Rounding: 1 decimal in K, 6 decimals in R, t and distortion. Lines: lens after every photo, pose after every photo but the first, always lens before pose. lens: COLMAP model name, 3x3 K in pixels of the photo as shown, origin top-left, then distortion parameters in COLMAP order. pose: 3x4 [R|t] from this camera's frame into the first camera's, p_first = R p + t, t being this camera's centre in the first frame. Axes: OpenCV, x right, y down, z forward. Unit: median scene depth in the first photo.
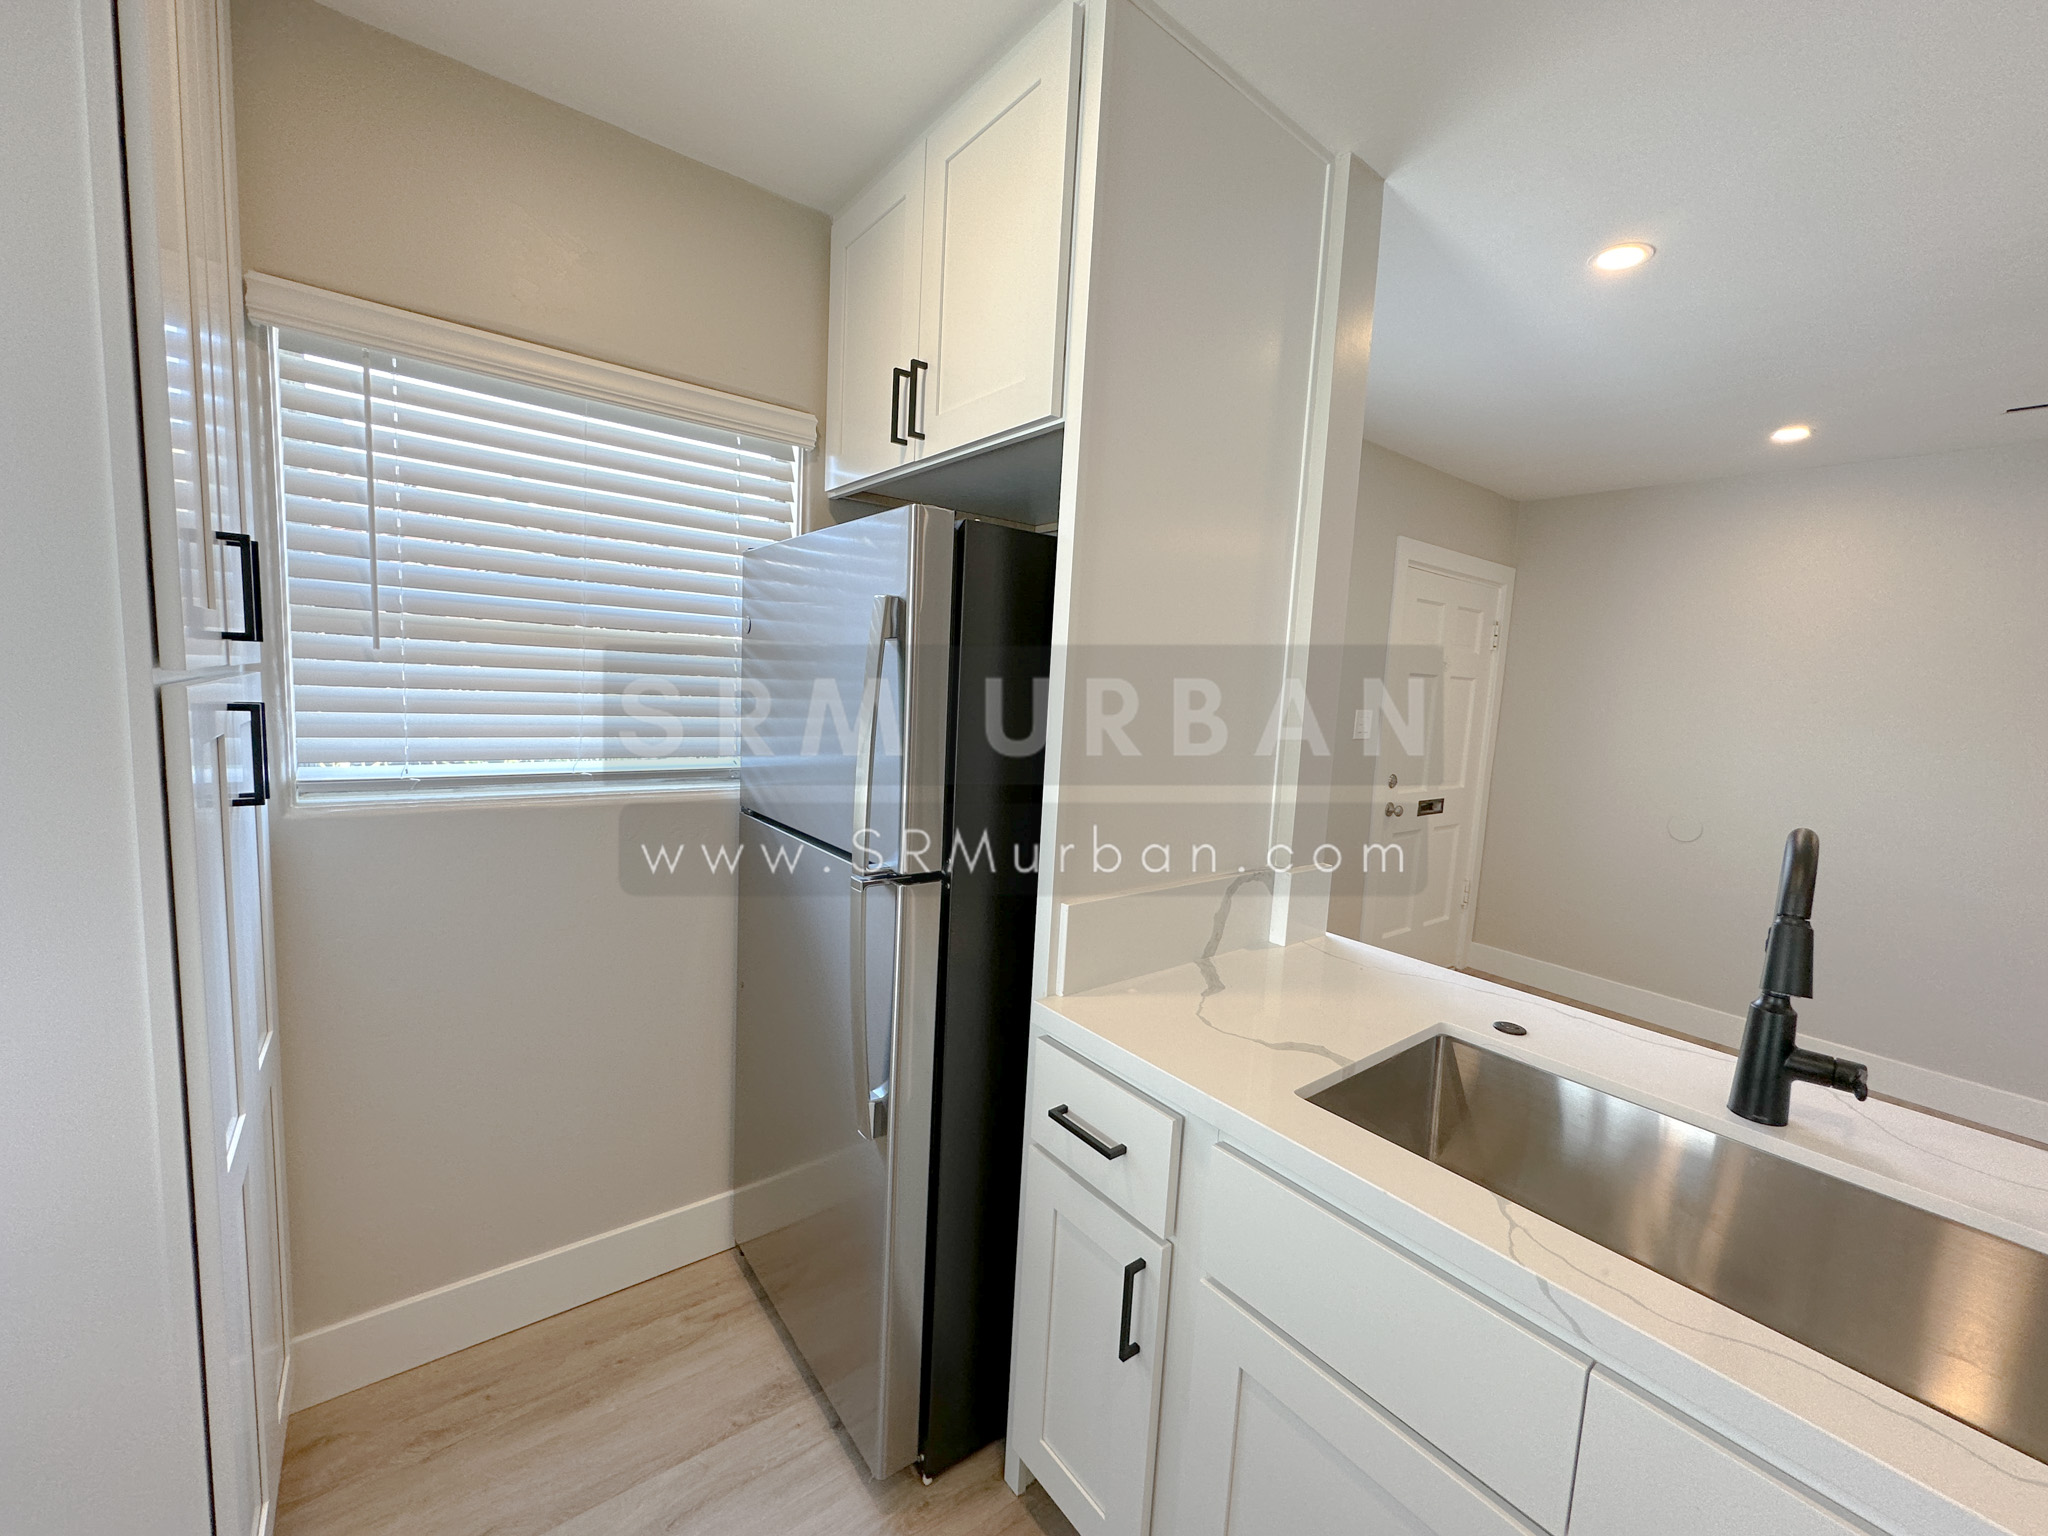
lens RADIAL K [[813.5, 0, 1027.7], [0, 813.5, 763.1], [0, 0, 1]] dist [-0.003711, 0.000974]
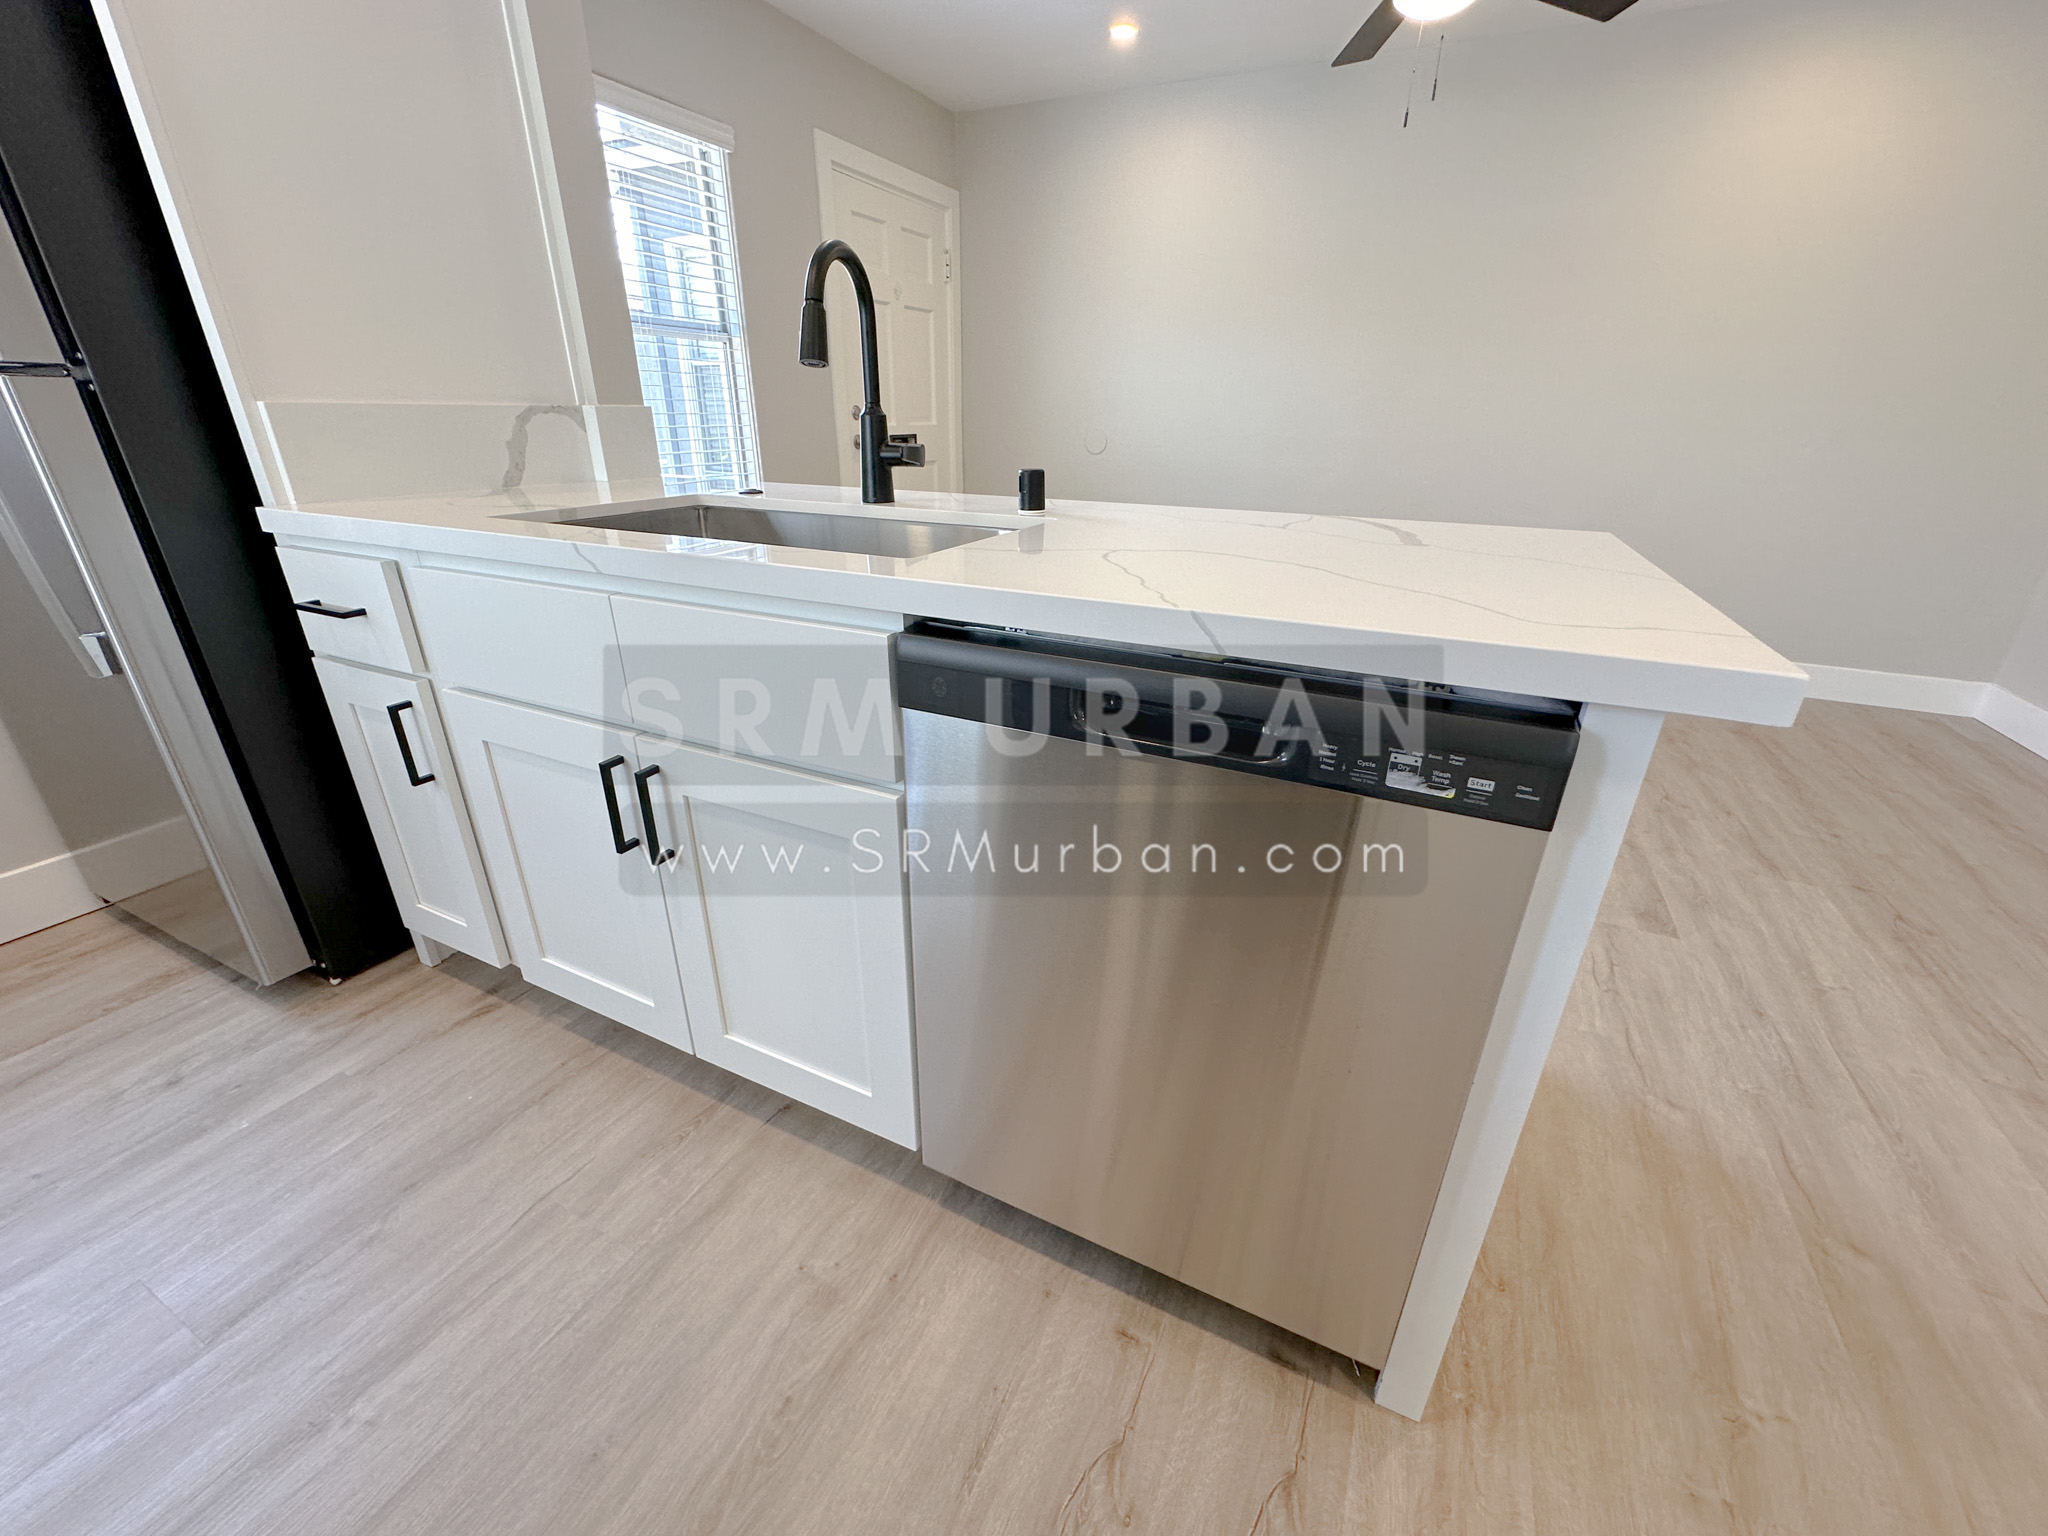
lens RADIAL K [[813.5, 0, 1024.0], [0, 813.5, 761.8], [0, 0, 1]] dist [-0.003711, 0.000974]
pose [[0.896462, -0.214347, 0.387828, 0.350697], [0.081745, 0.940196, 0.330679, 0.294761], [-0.435514, -0.264738, 0.860372, -0.295127]]
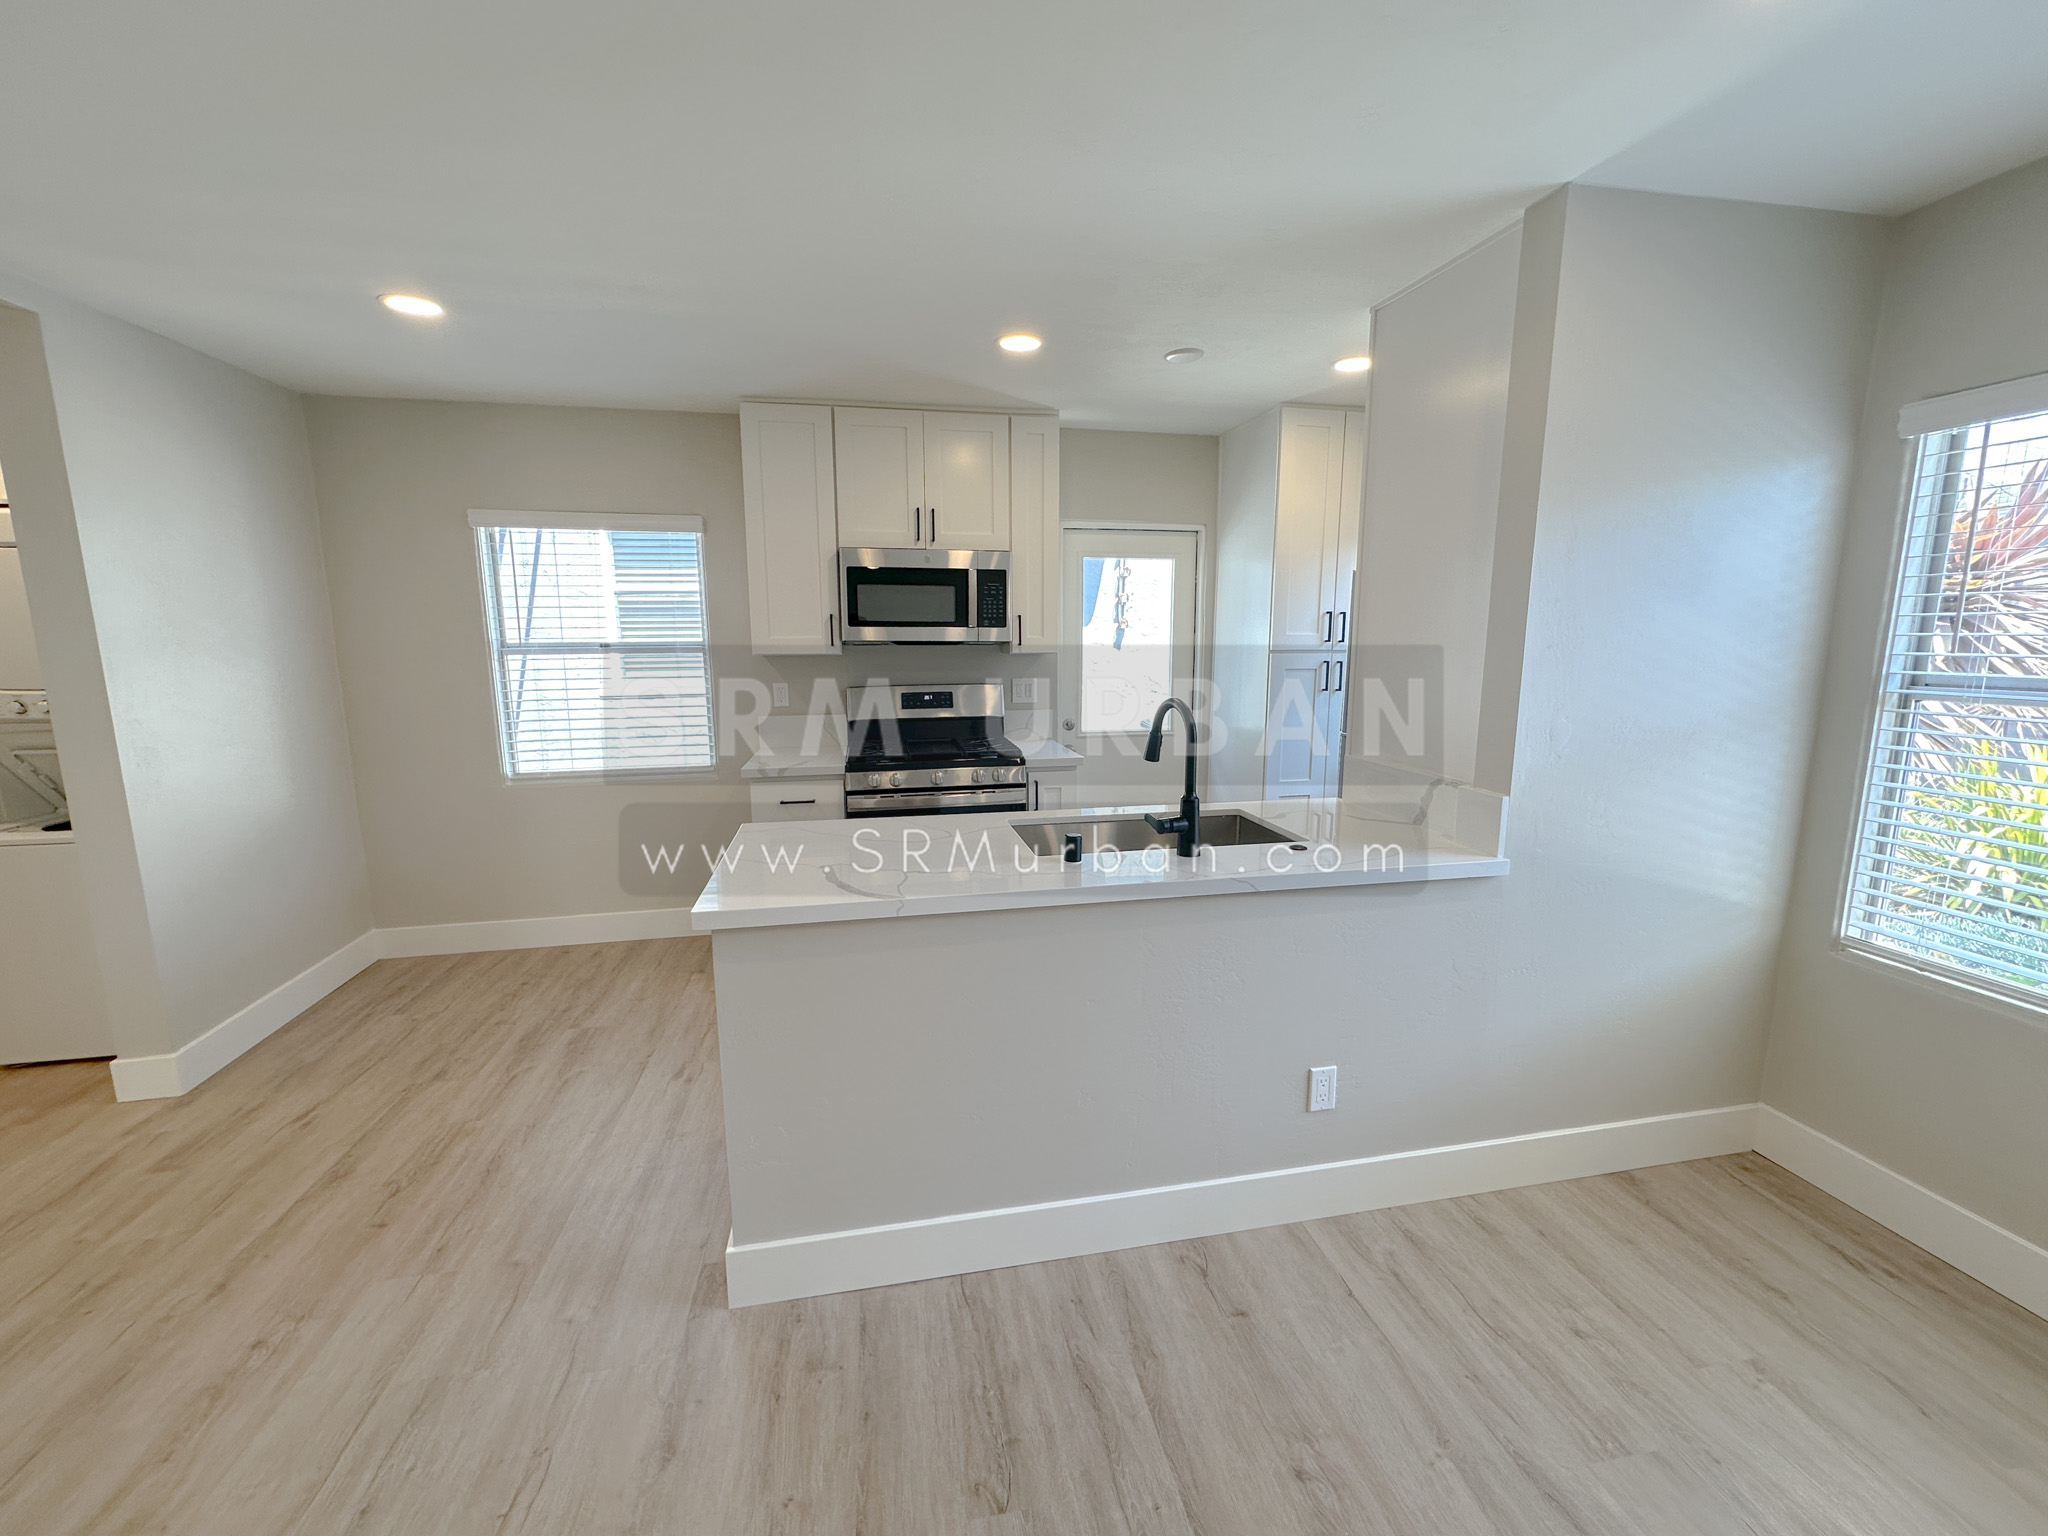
lens RADIAL K [[813.5, 0, 1022.3], [0, 813.5, 763.9], [0, 0, 1]] dist [-0.003711, 0.000974]
pose [[-0.447247, 0.087951, -0.890076, 1.984190], [-0.117243, 0.980802, 0.155828, -0.023205], [0.886693, 0.174049, -0.428349, 1.030169]]
